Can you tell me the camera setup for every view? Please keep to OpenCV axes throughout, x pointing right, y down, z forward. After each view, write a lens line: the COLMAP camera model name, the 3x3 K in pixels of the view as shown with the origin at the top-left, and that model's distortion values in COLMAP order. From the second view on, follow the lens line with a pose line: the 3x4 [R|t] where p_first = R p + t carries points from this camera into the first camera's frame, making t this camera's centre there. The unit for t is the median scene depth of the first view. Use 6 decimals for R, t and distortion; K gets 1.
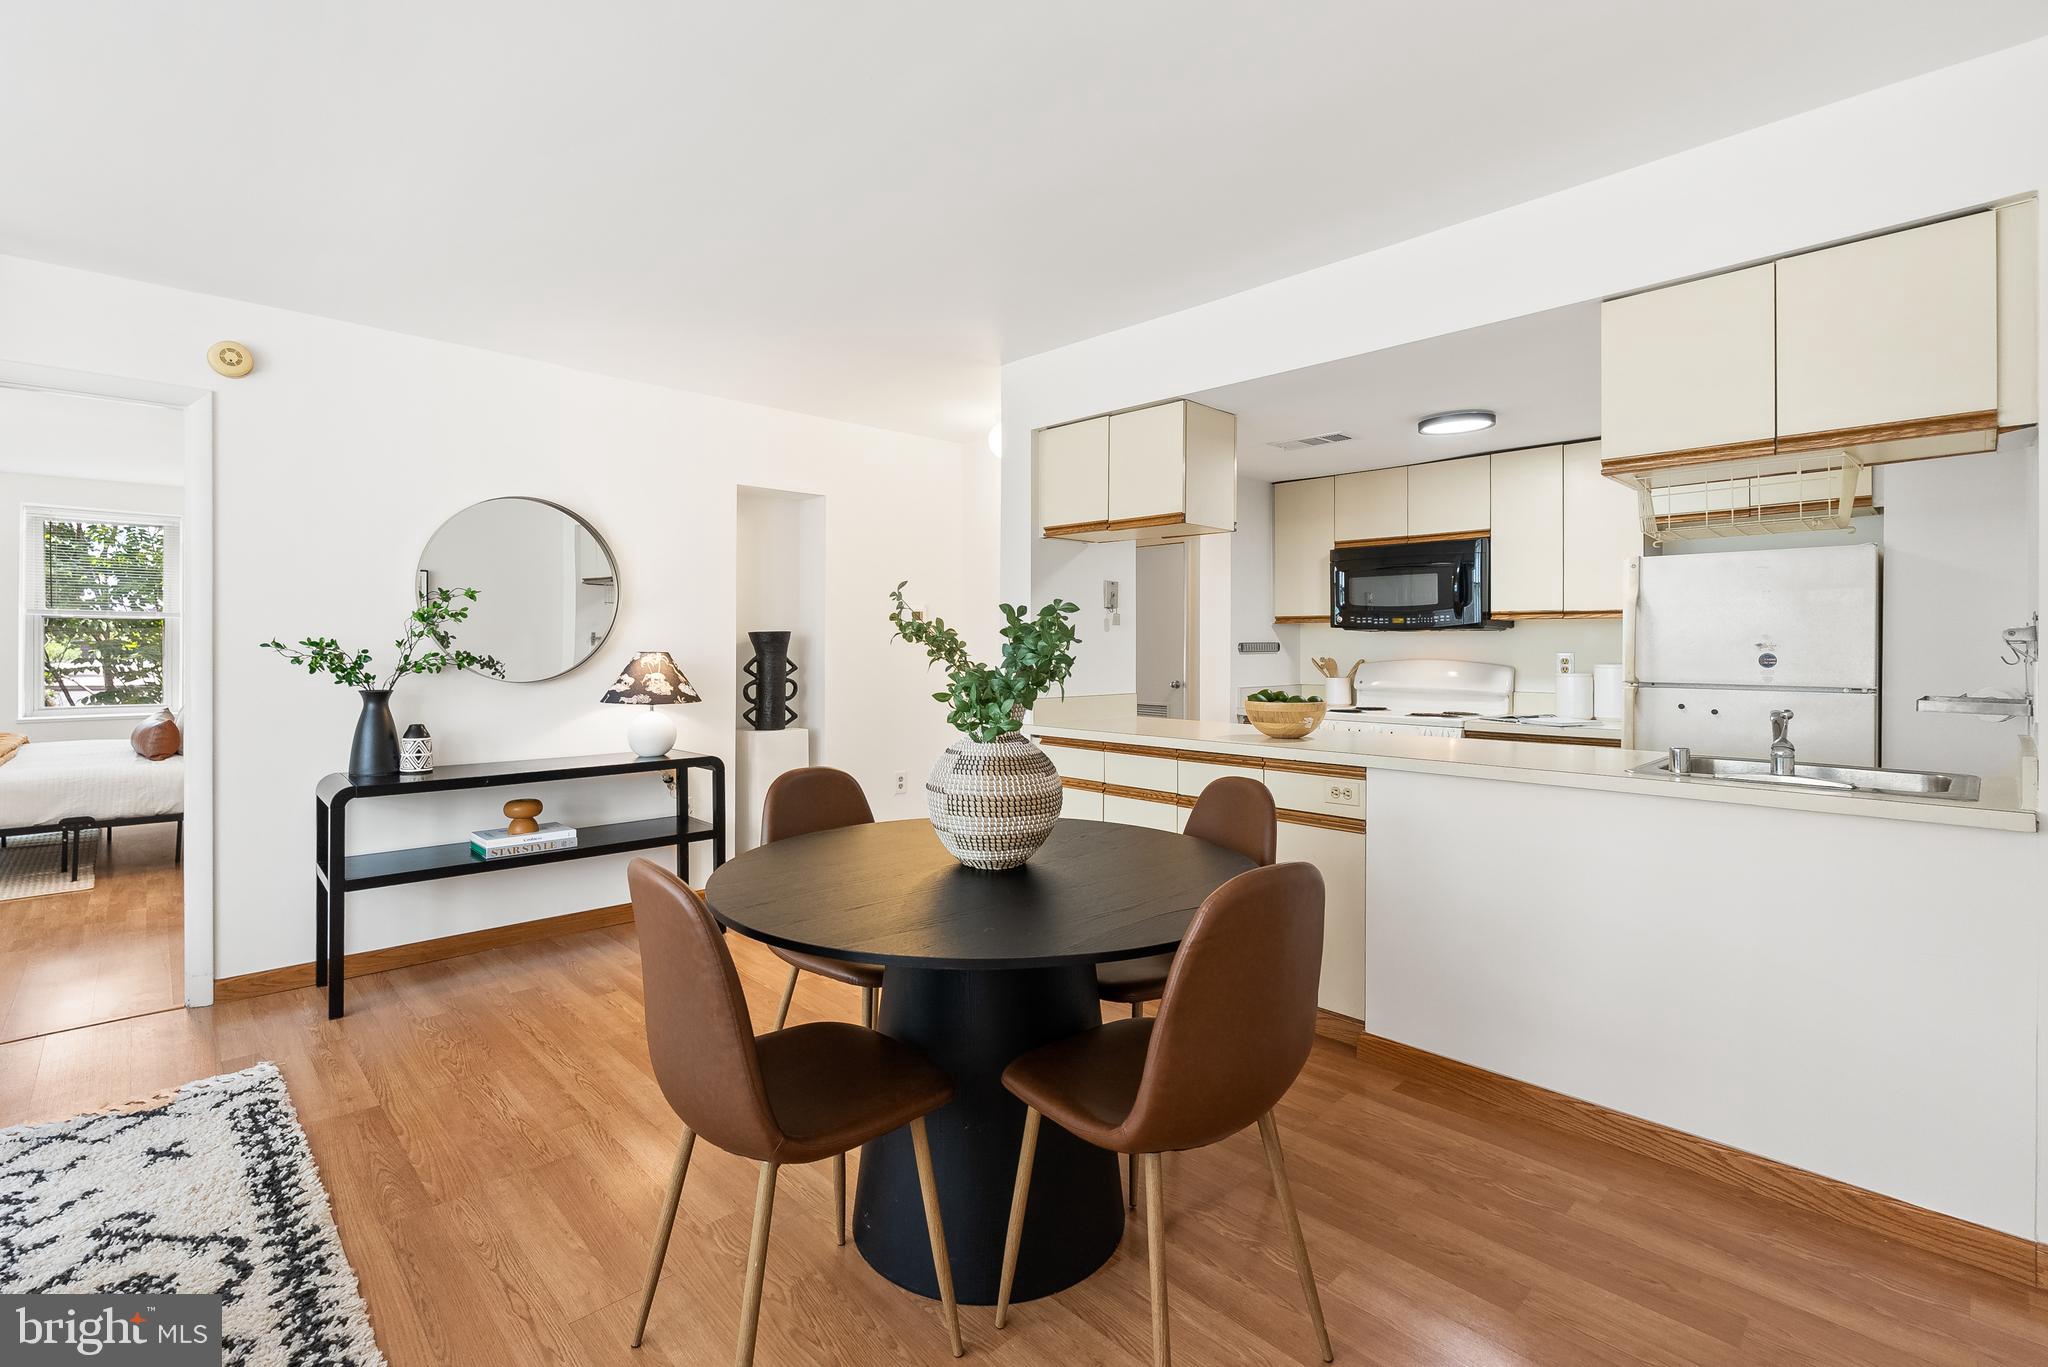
lens RADIAL K [[936.8, 0, 1018.7], [0, 936.8, 640.1], [0, 0, 1]] dist [-0.001033, 0.000337]
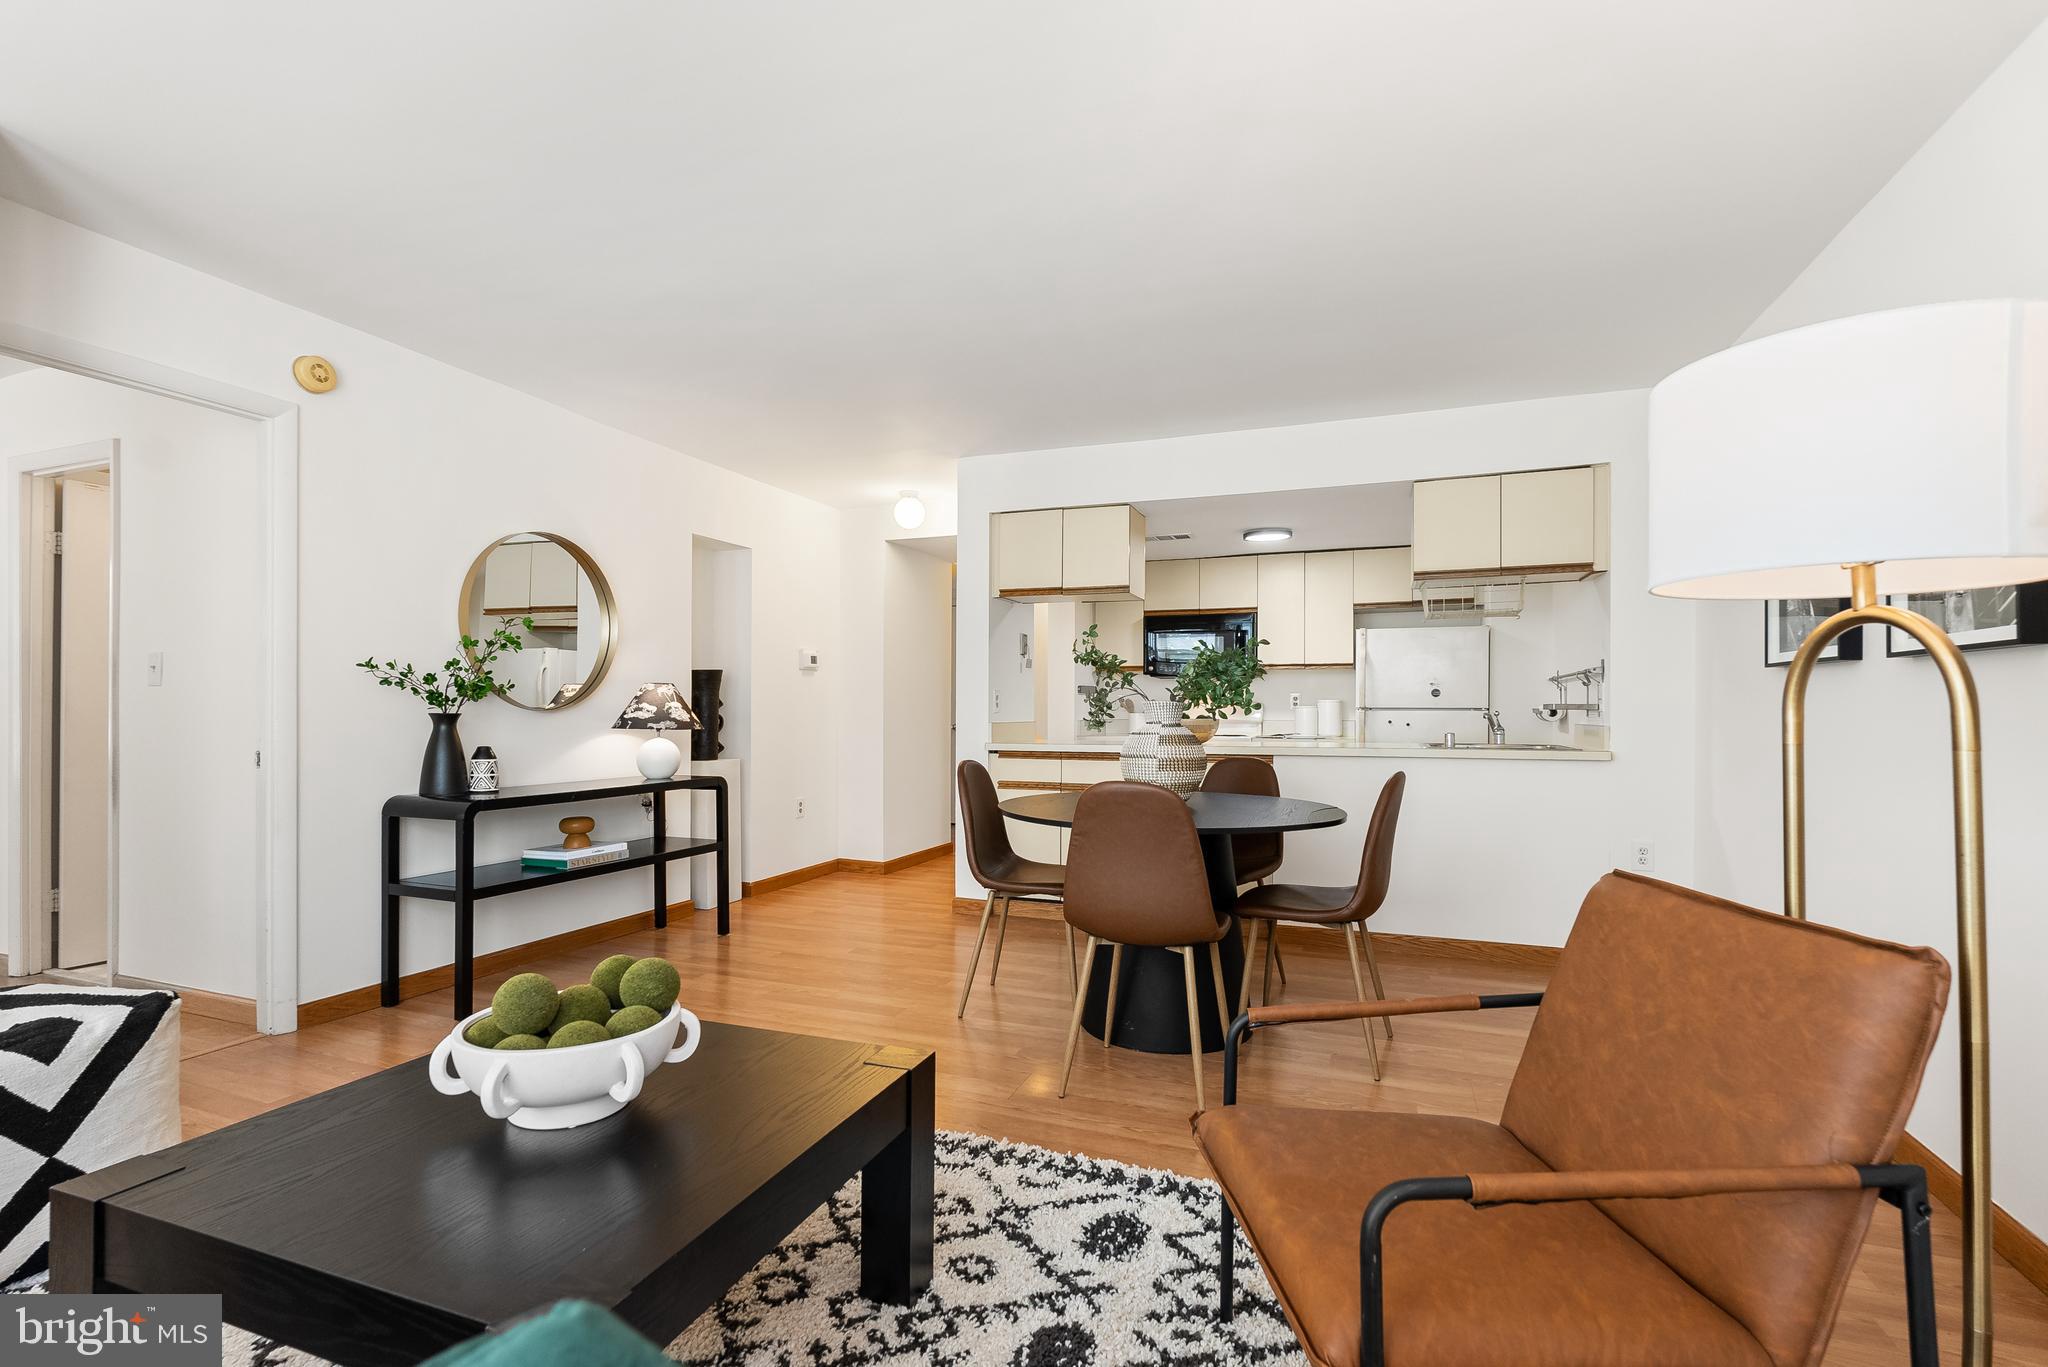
lens RADIAL K [[943.9, 0, 1014.8], [0, 943.9, 705.5], [0, 0, 1]] dist [-0.001956, 0.000026]
pose [[0.905212, 0.003326, 0.424947, -0.534349], [-0.003375, 0.999994, -0.000636, 0.041761], [-0.424946, -0.000858, 0.905218, -0.190790]]
